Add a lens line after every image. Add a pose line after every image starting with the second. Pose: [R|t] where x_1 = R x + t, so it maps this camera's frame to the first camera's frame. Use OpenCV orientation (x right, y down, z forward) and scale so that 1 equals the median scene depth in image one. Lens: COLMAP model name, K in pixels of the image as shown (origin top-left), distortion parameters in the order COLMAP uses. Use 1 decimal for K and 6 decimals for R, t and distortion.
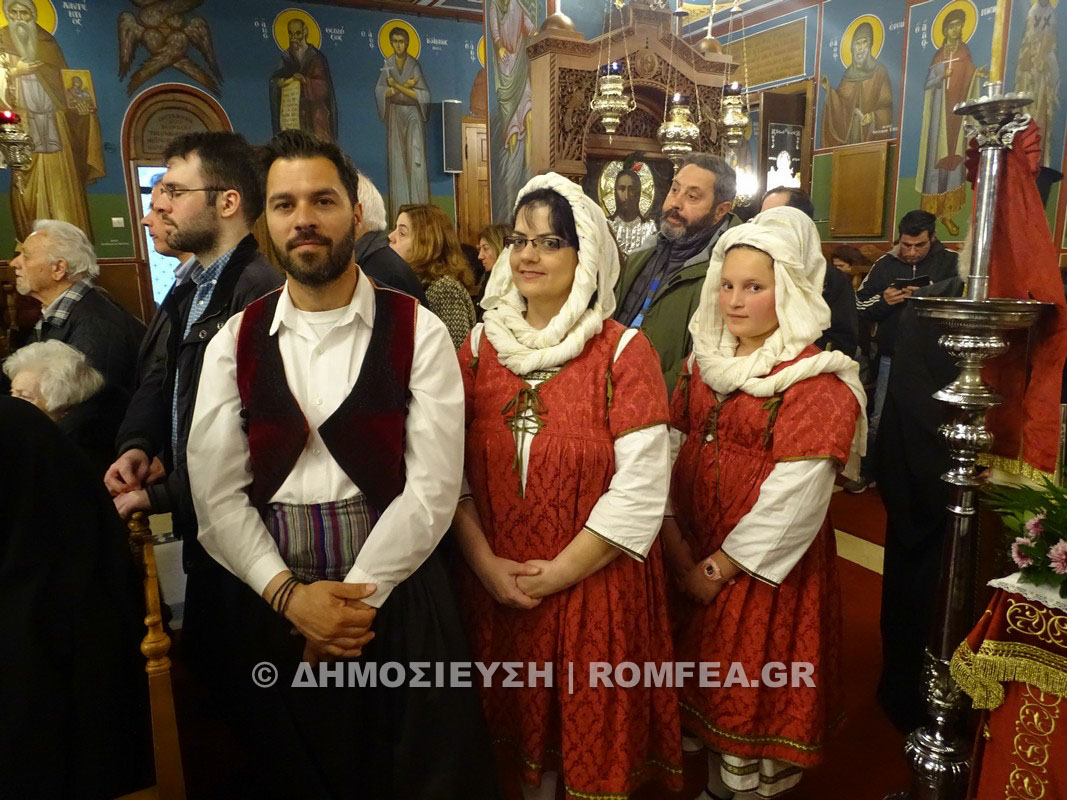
lens RADIAL K [[755.4, 0, 533.5], [0, 755.4, 400.0], [0, 0, 1]] dist [-0.000680, 0.000637]
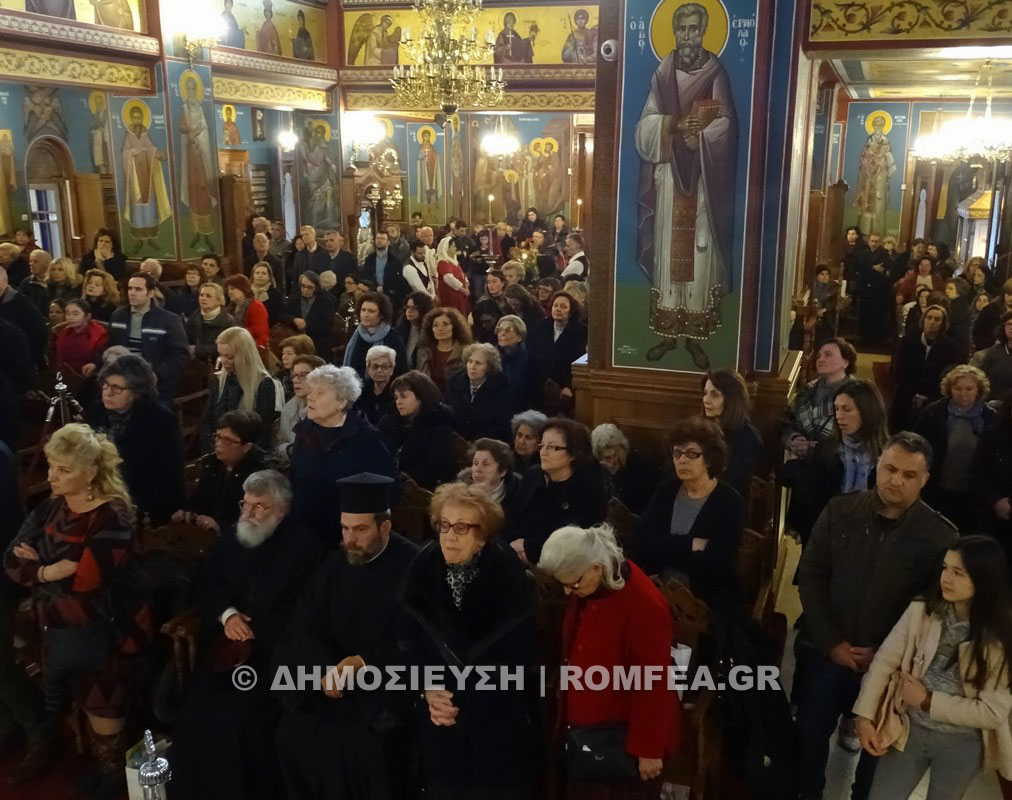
lens RADIAL K [[1006.8, 0, 558.9], [0, 1006.8, 401.0], [0, 0, 1]] dist [0.064509, 0.004390]
pose [[0.722098, -0.139307, 0.677620, -1.336318], [0.117258, 0.989989, 0.078570, 0.130509], [-0.681781, 0.022722, 0.731203, -1.512024]]
